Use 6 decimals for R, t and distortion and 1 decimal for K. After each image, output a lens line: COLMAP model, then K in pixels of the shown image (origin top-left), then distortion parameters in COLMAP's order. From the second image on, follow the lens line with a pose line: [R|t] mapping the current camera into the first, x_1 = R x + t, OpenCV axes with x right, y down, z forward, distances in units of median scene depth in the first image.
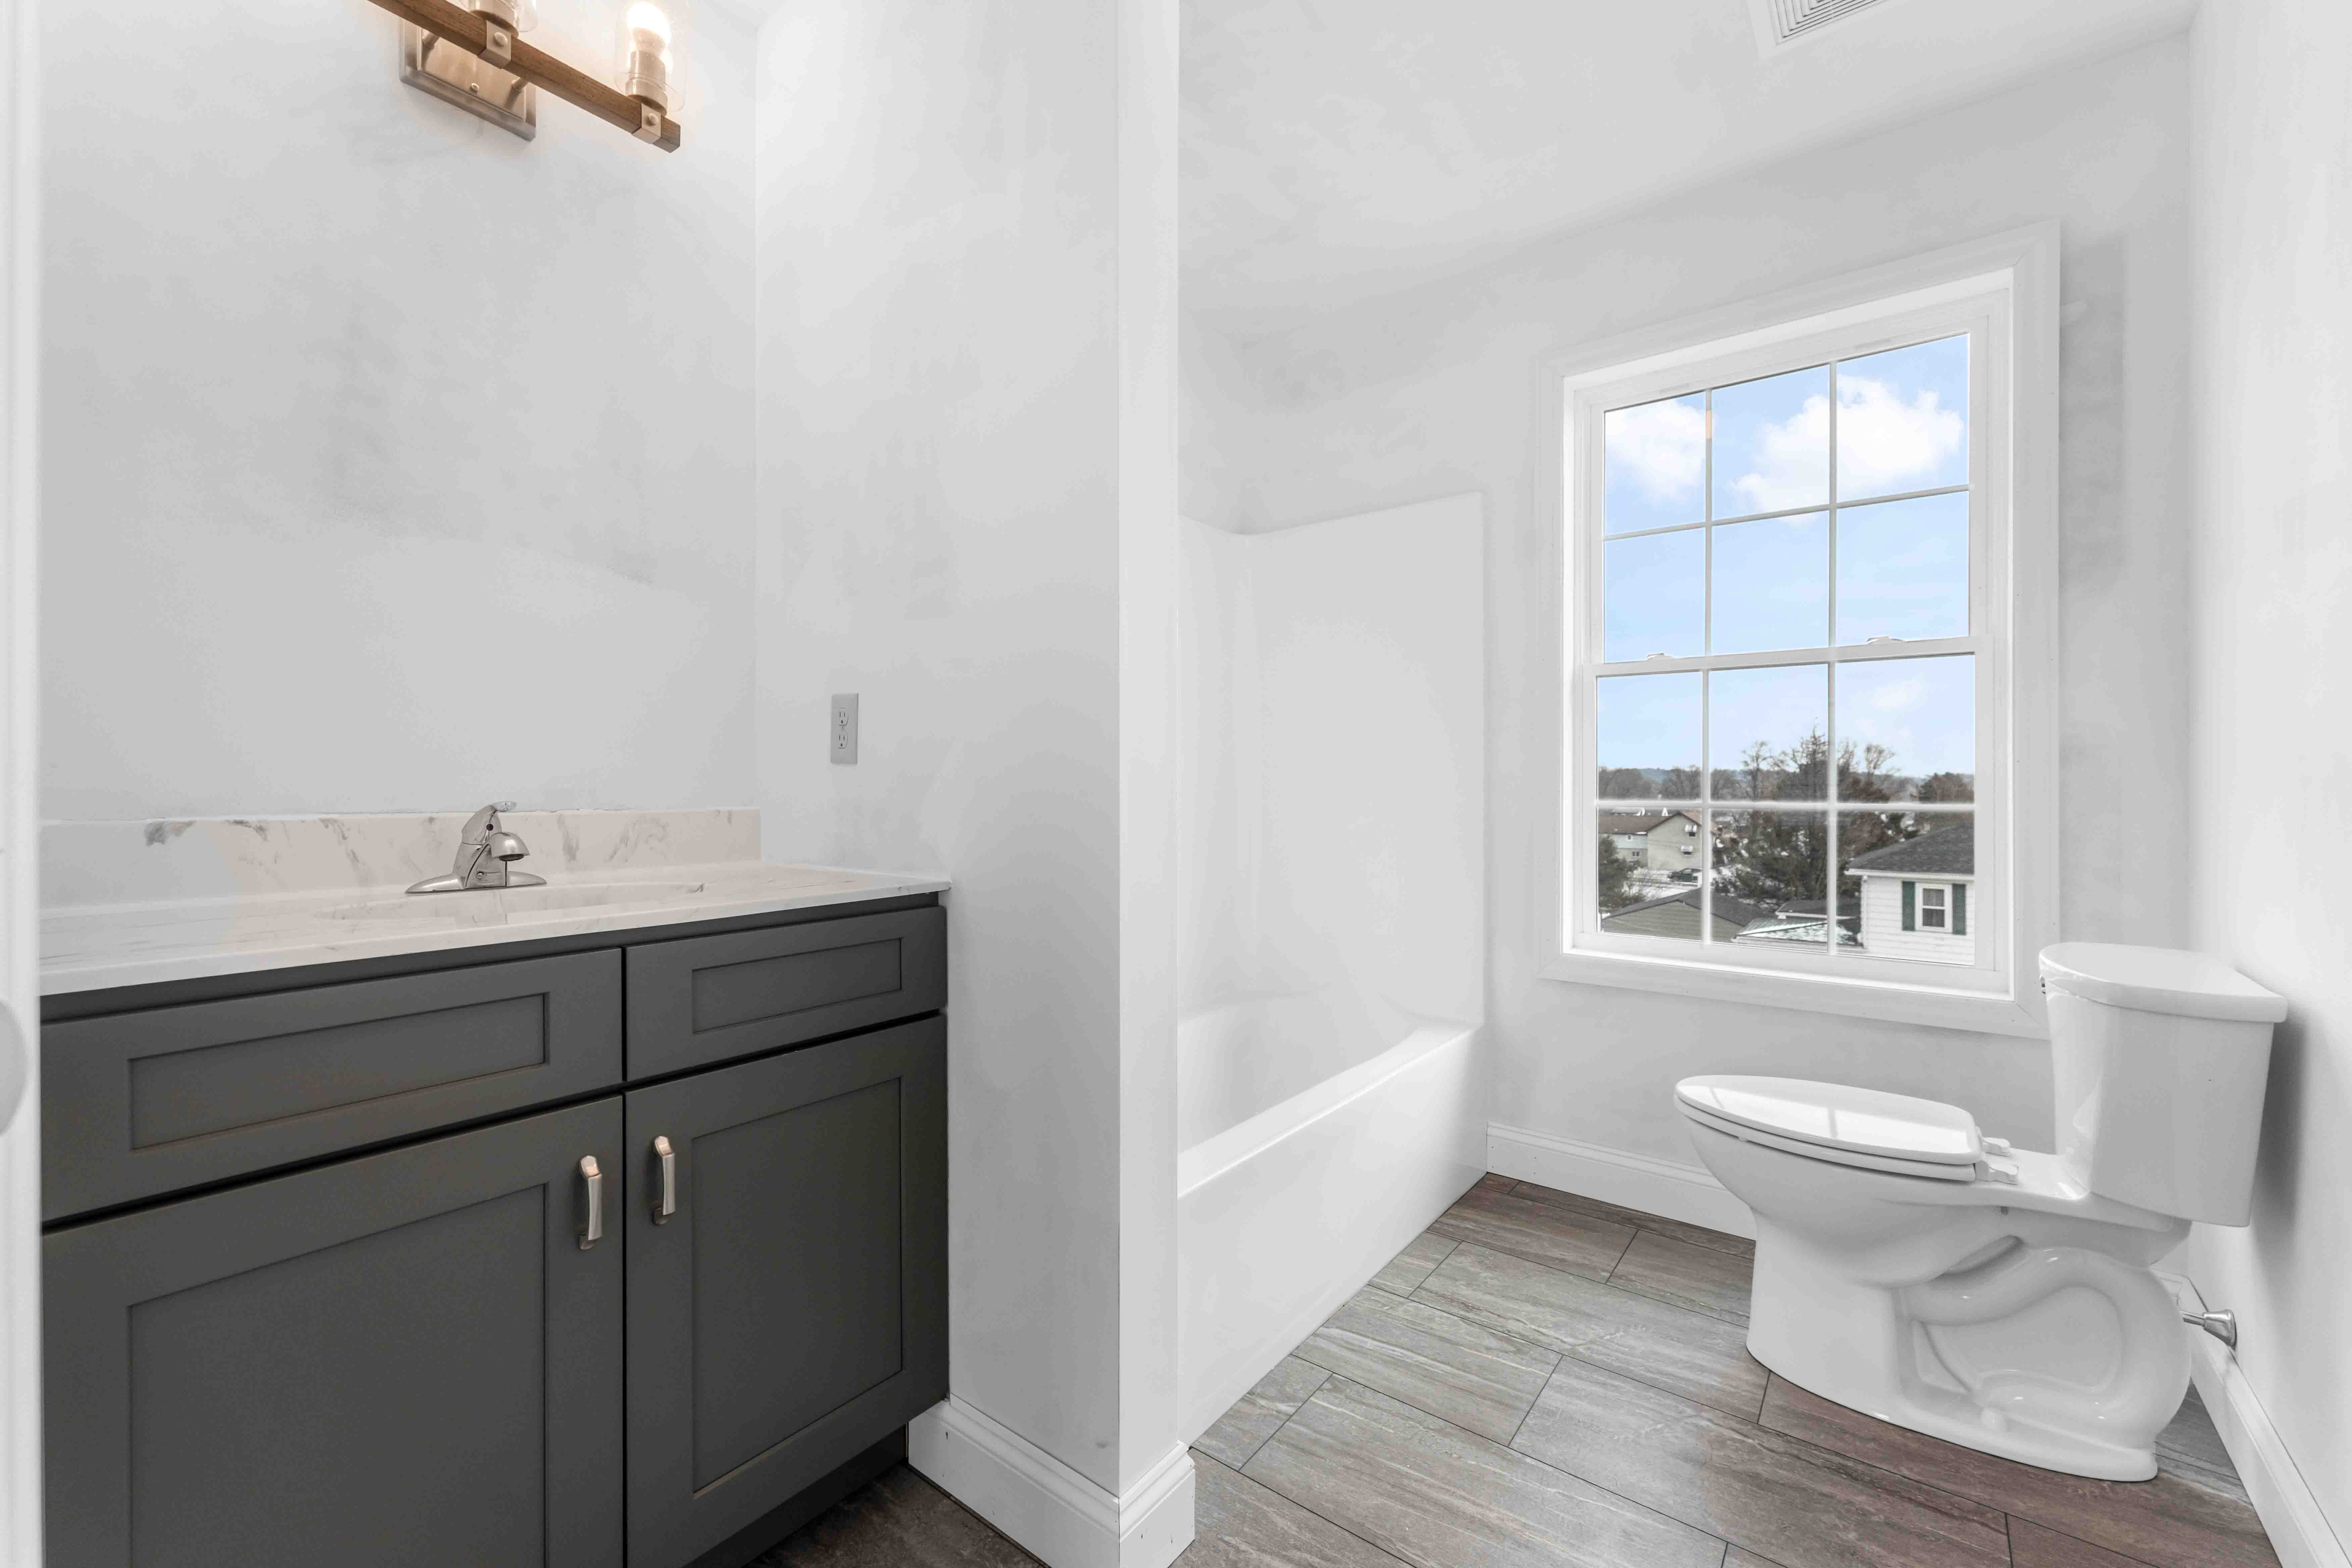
lens RADIAL K [[937.5, 0, 1167.5], [0, 937.5, 772.0], [0, 0, 1]] dist [0.002870, -0.001459]
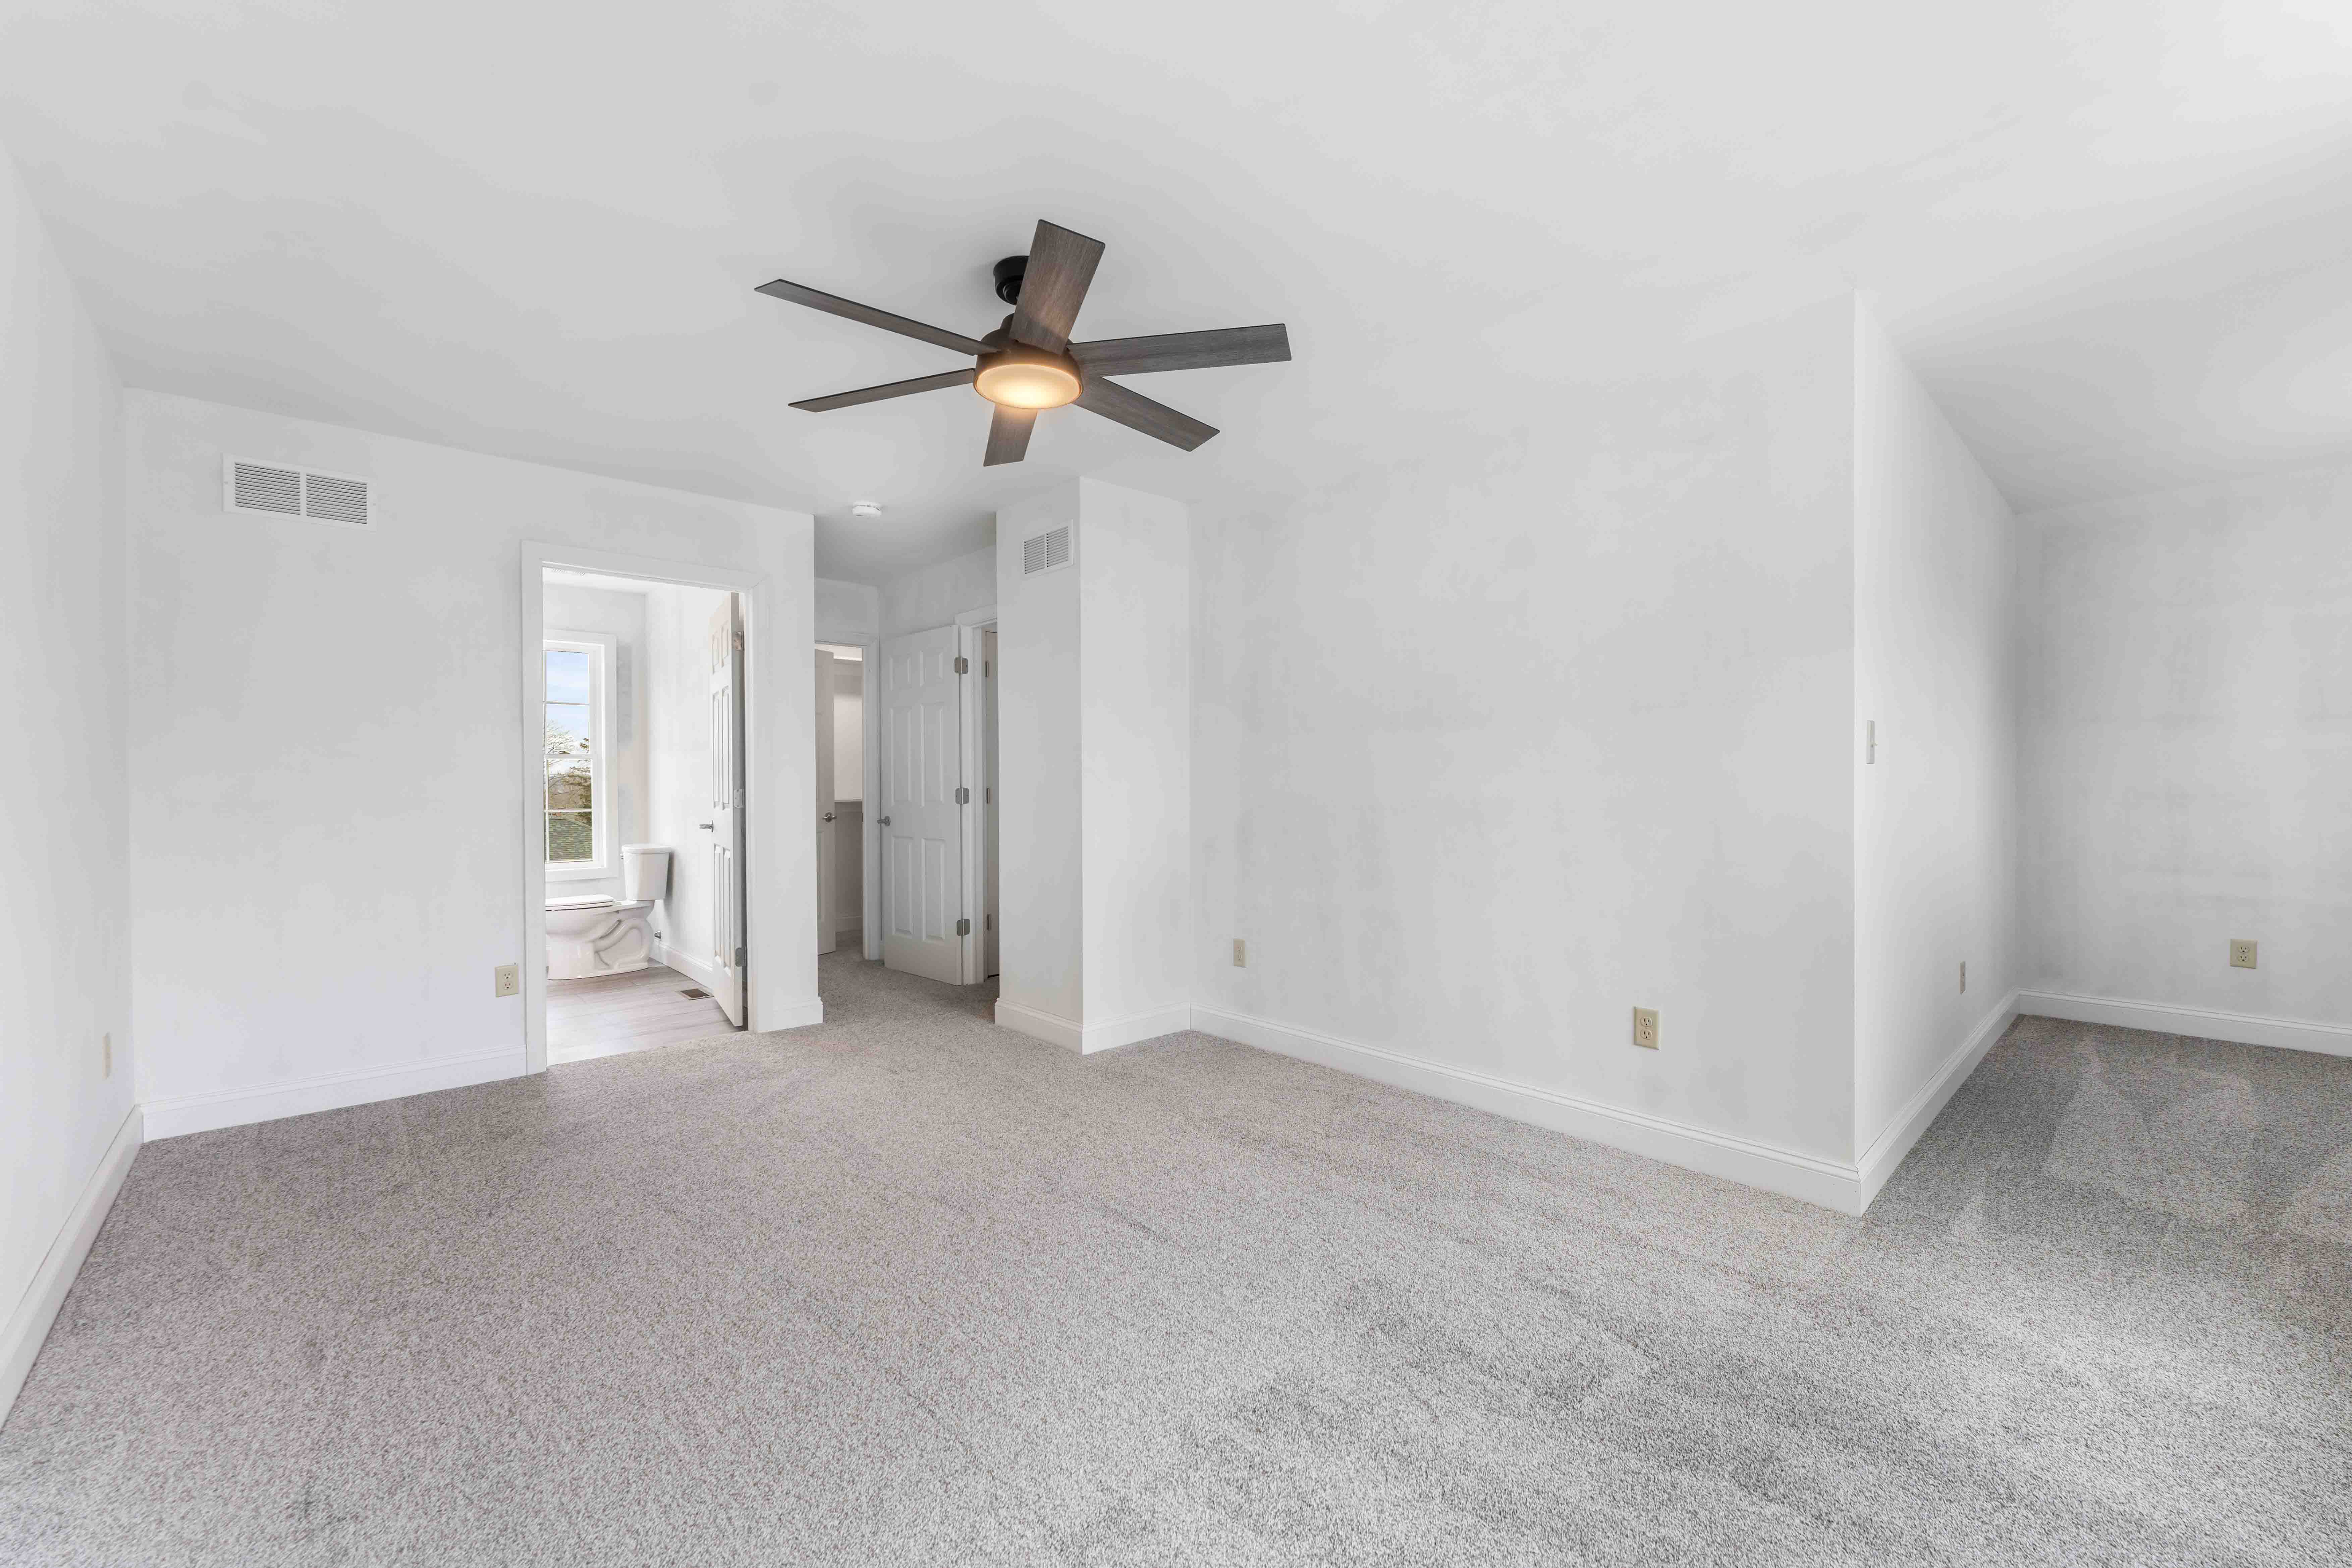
lens RADIAL K [[937.5, 0, 1162.8], [0, 937.5, 792.5], [0, 0, 1]] dist [0.002870, -0.001459]
pose [[0.165217, -0.002634, 0.986254, -2.608183], [0.003022, 0.999993, 0.002165, -0.026494], [-0.986253, 0.002623, 0.165224, -1.896579]]
